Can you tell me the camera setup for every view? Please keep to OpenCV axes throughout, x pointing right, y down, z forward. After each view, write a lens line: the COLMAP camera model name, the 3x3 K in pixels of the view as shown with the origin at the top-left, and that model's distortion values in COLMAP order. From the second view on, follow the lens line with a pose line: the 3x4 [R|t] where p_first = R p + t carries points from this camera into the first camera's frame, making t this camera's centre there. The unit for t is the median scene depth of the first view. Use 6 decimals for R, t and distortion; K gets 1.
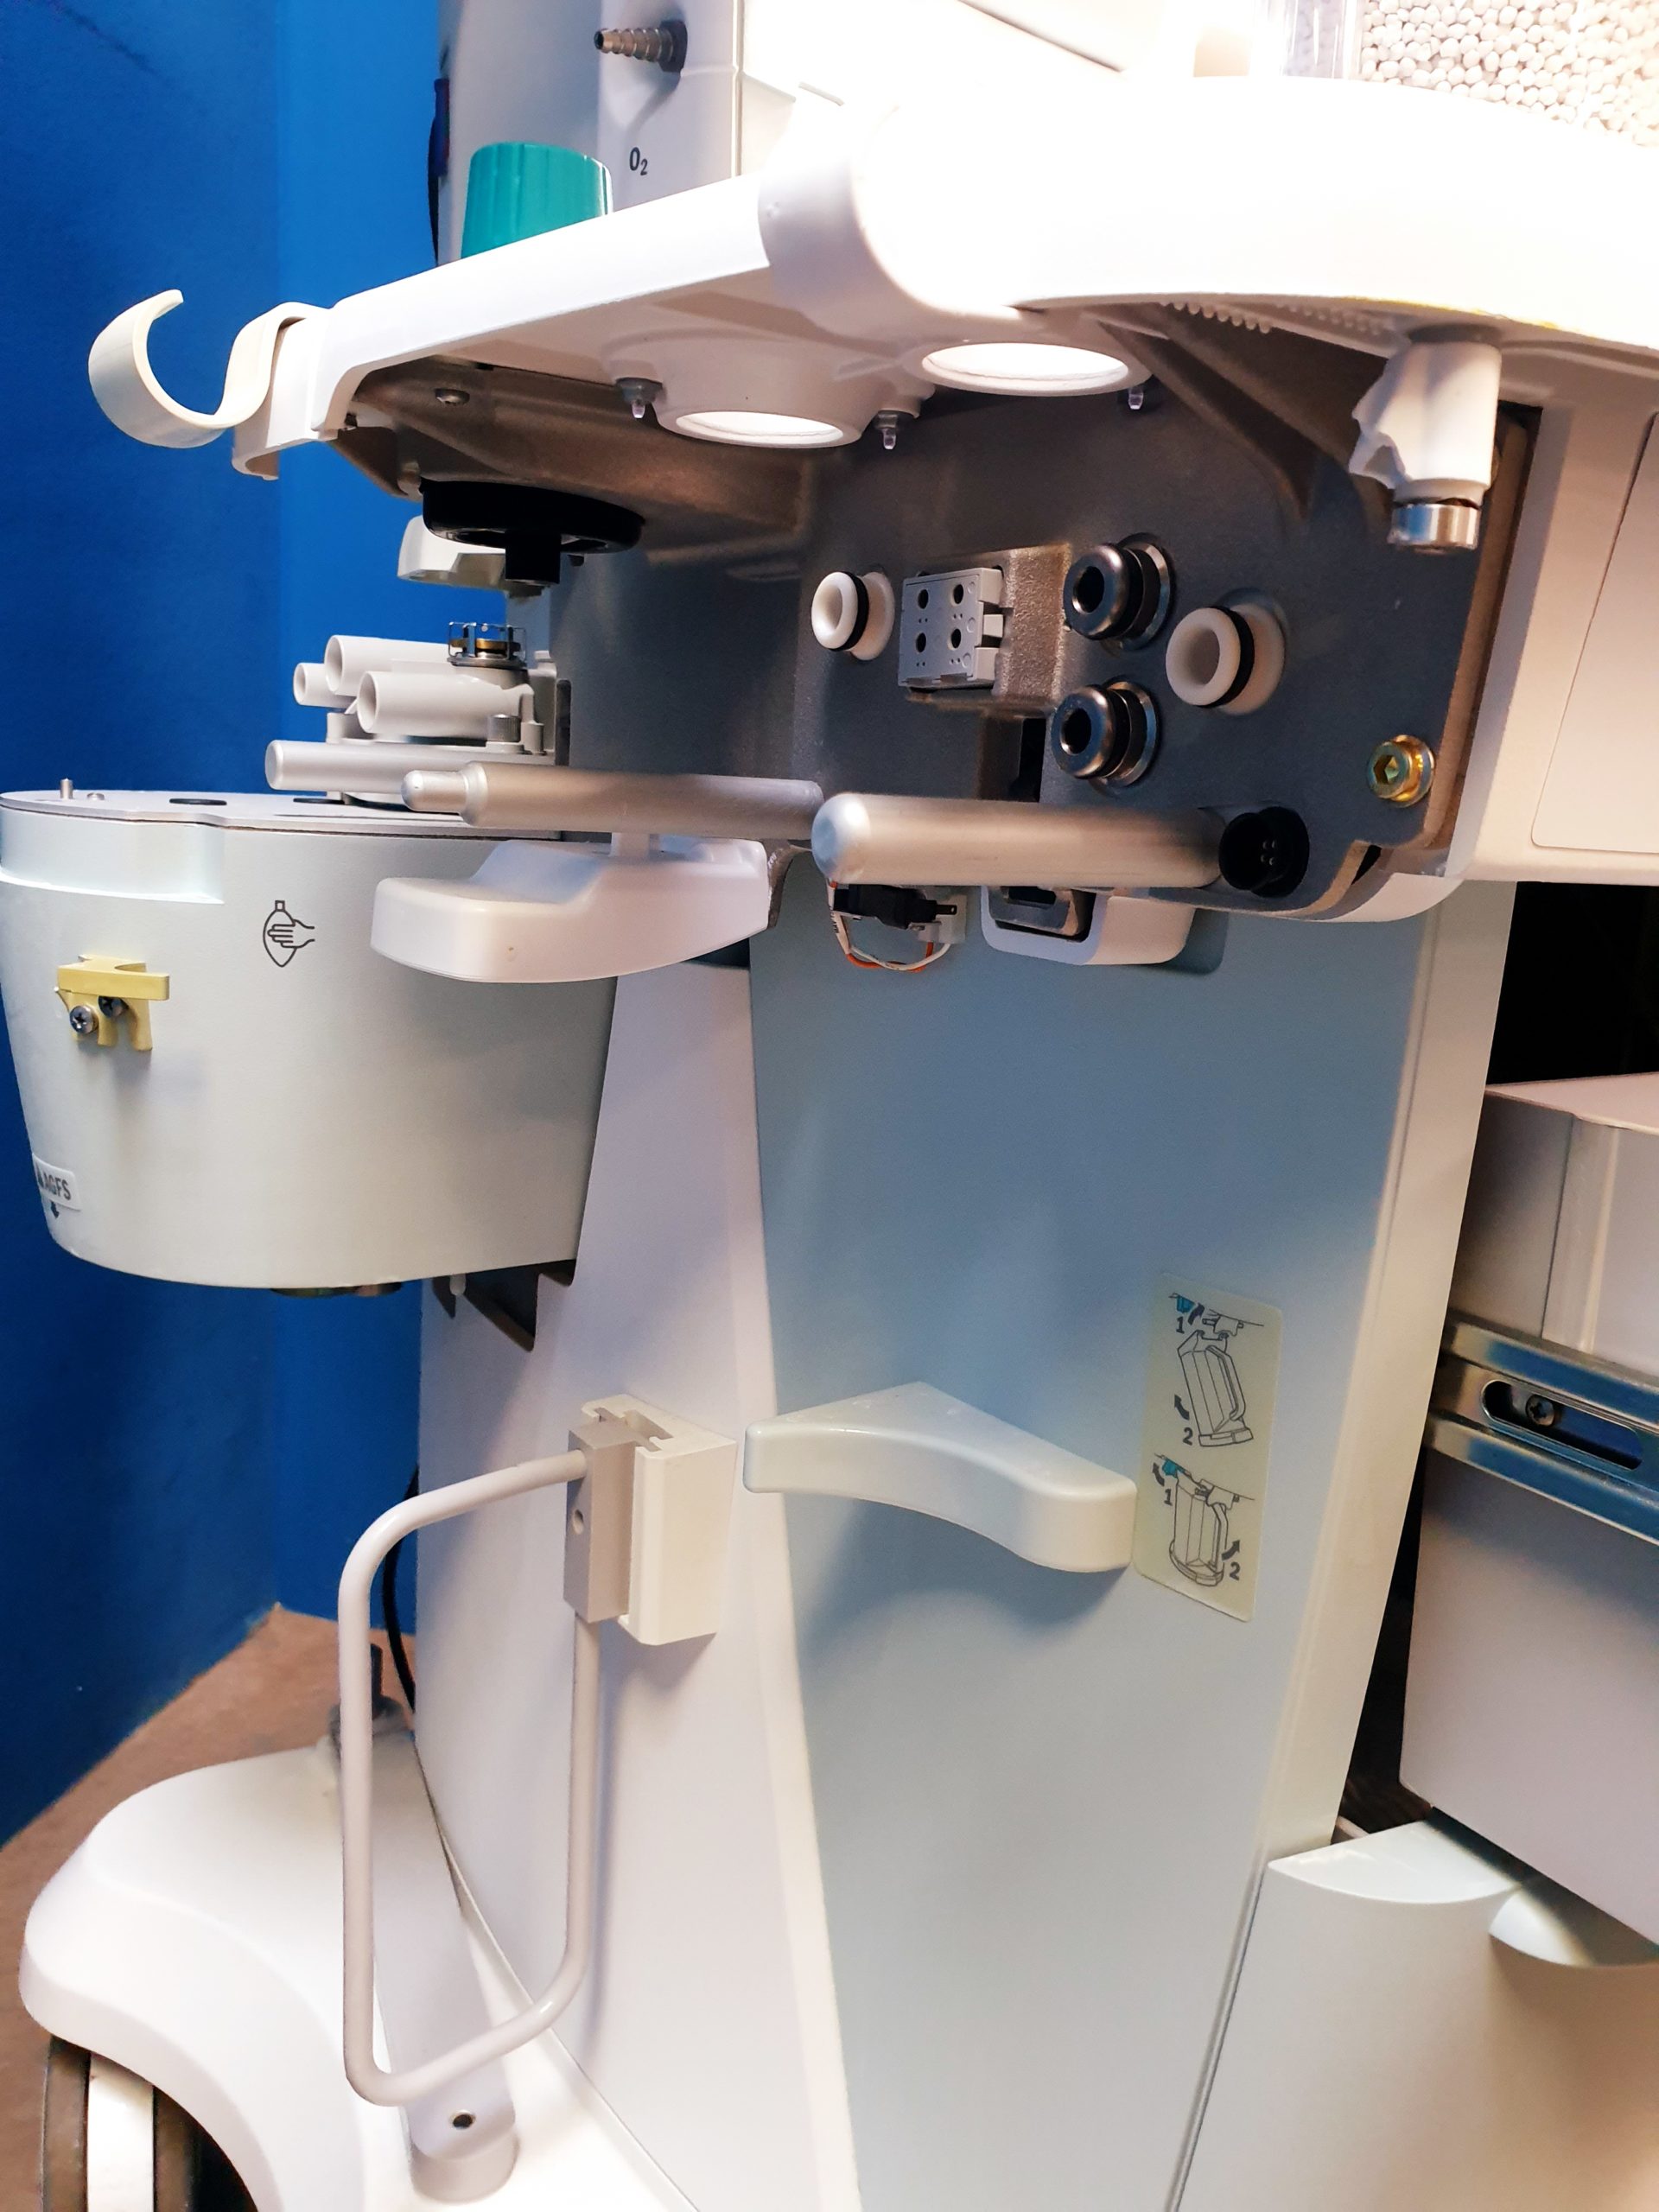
lens RADIAL K [[1682.6, 0, 824.8], [0, 1682.6, 1063.2], [0, 0, 1]] dist [-0.064366, 0.074844]
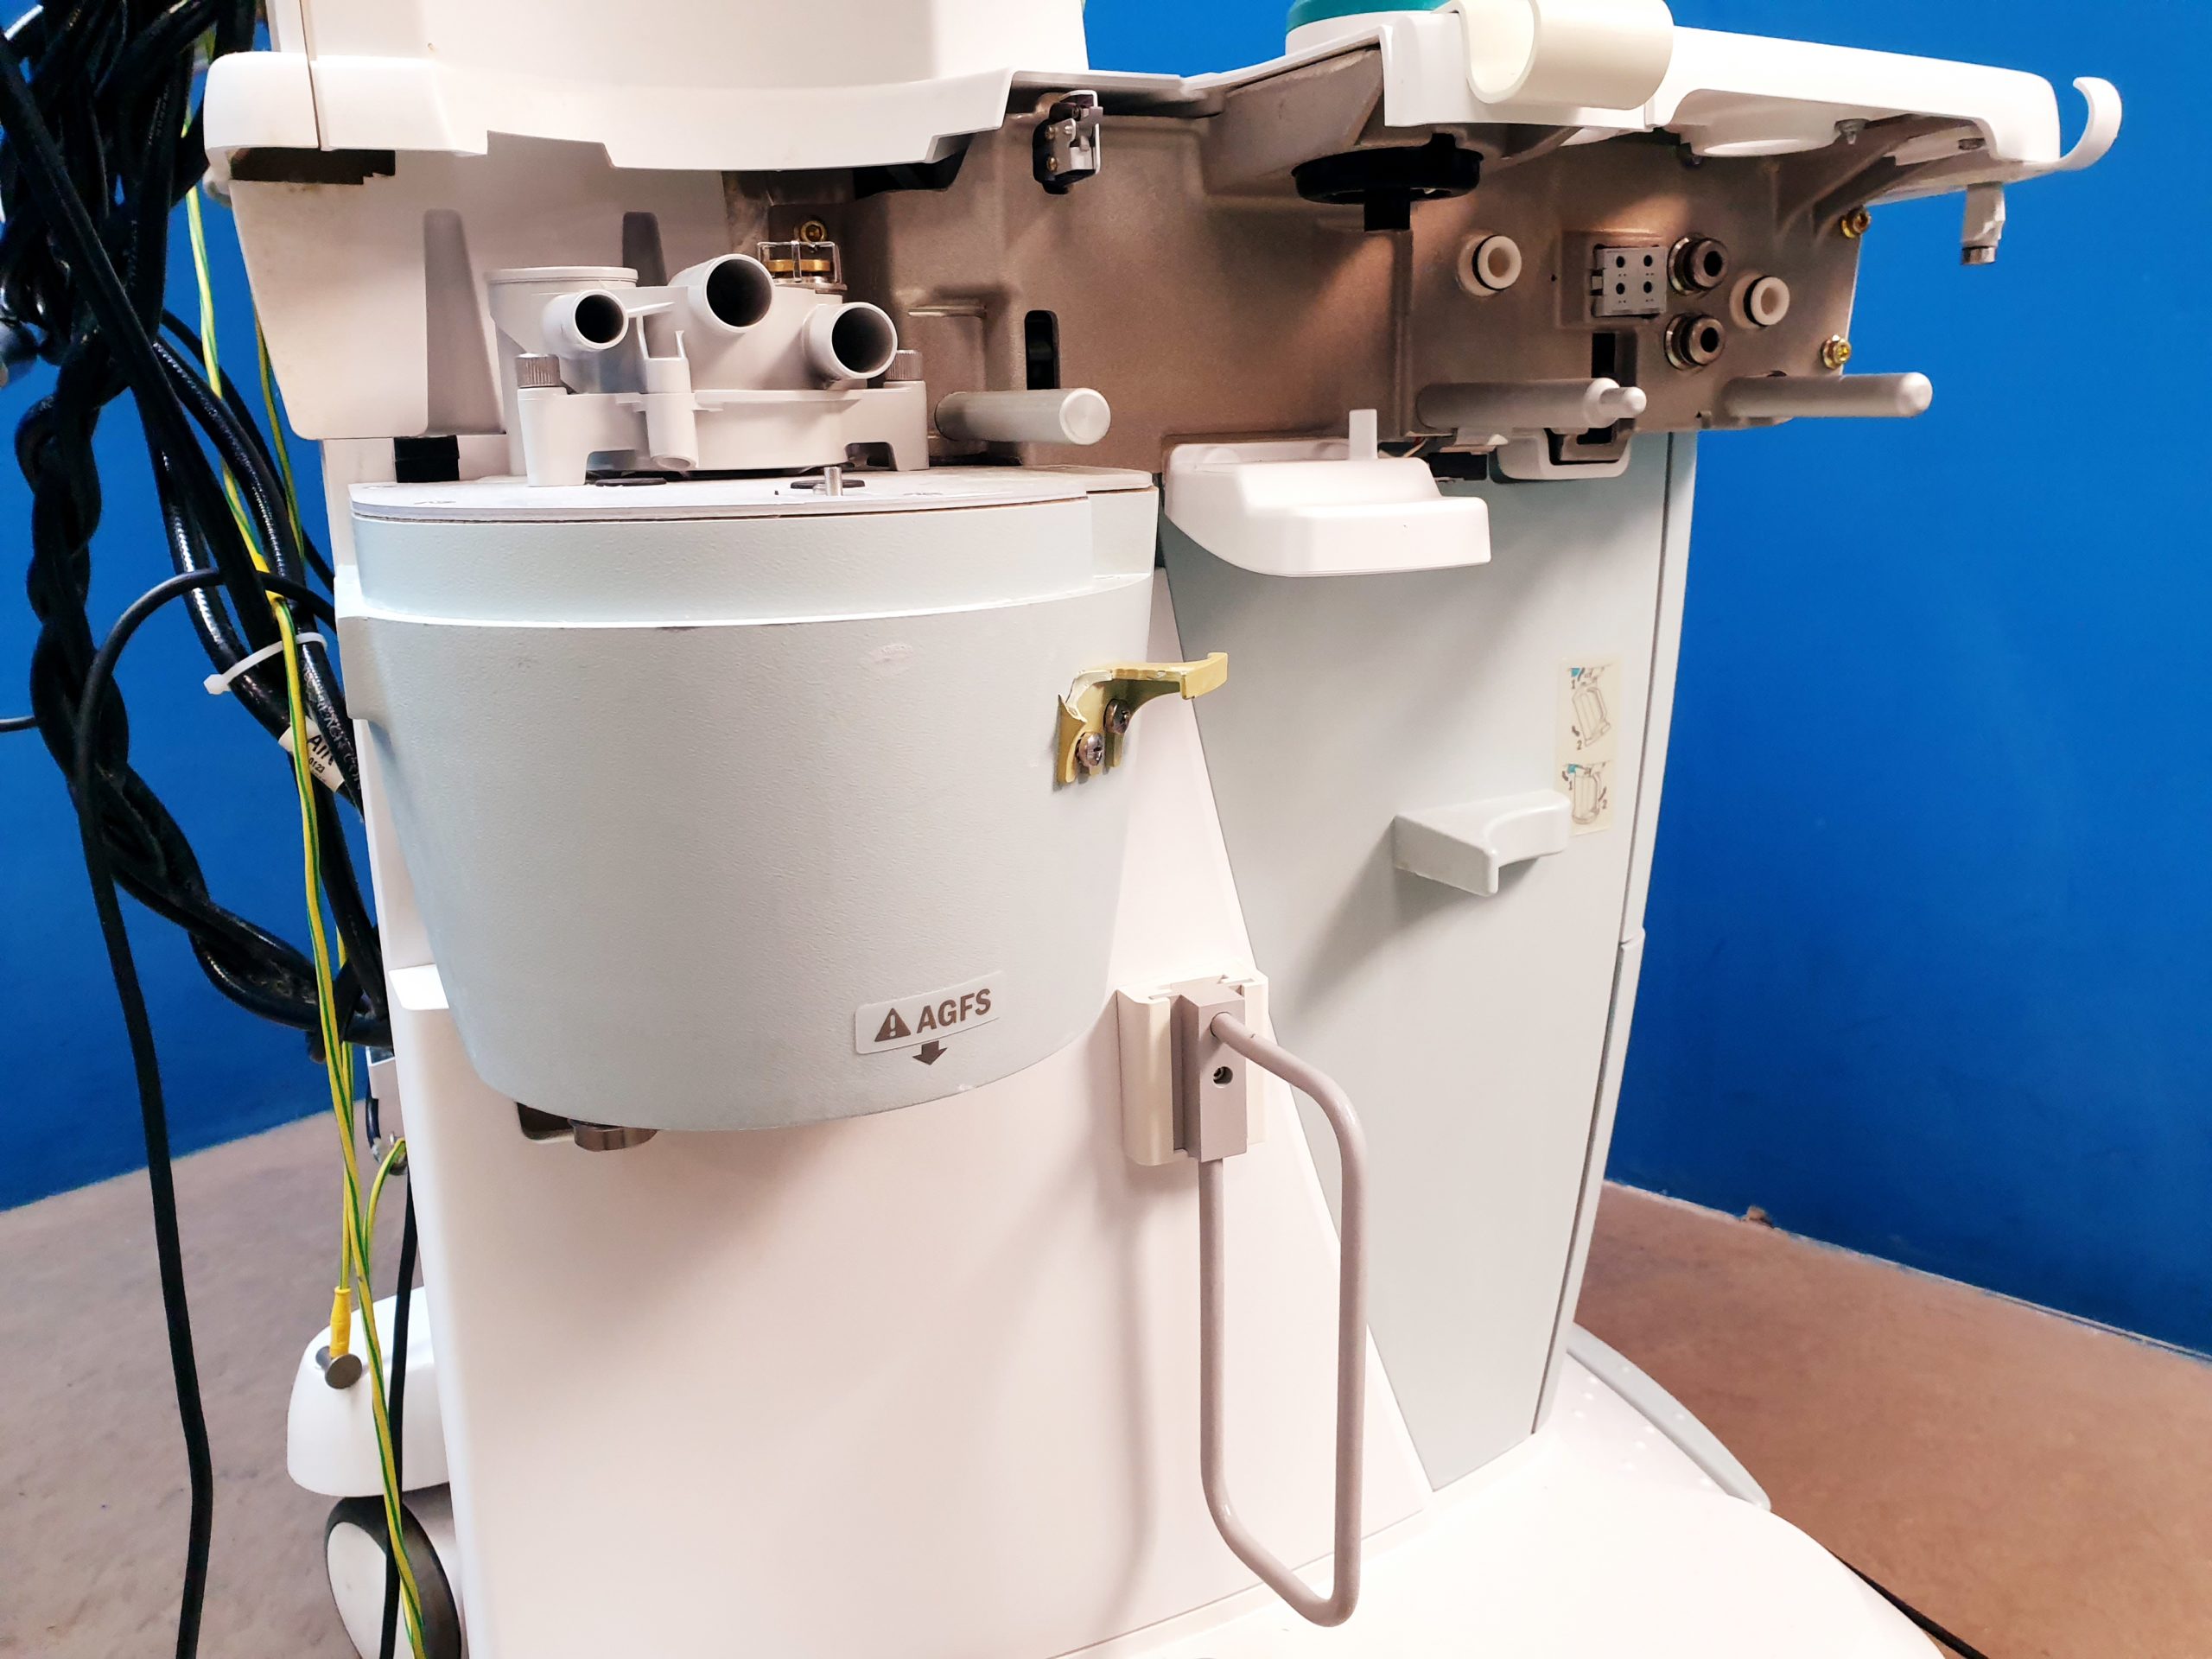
lens RADIAL K [[1682.6, 0, 1106.0], [0, 1682.6, 829.5], [0, 0, 1]] dist [-0.064366, 0.074844]
pose [[0.241312, -0.335661, 0.910549, -1.523724], [0.198782, 0.935480, 0.292170, -0.302973], [-0.949871, 0.110496, 0.292466, 0.973638]]
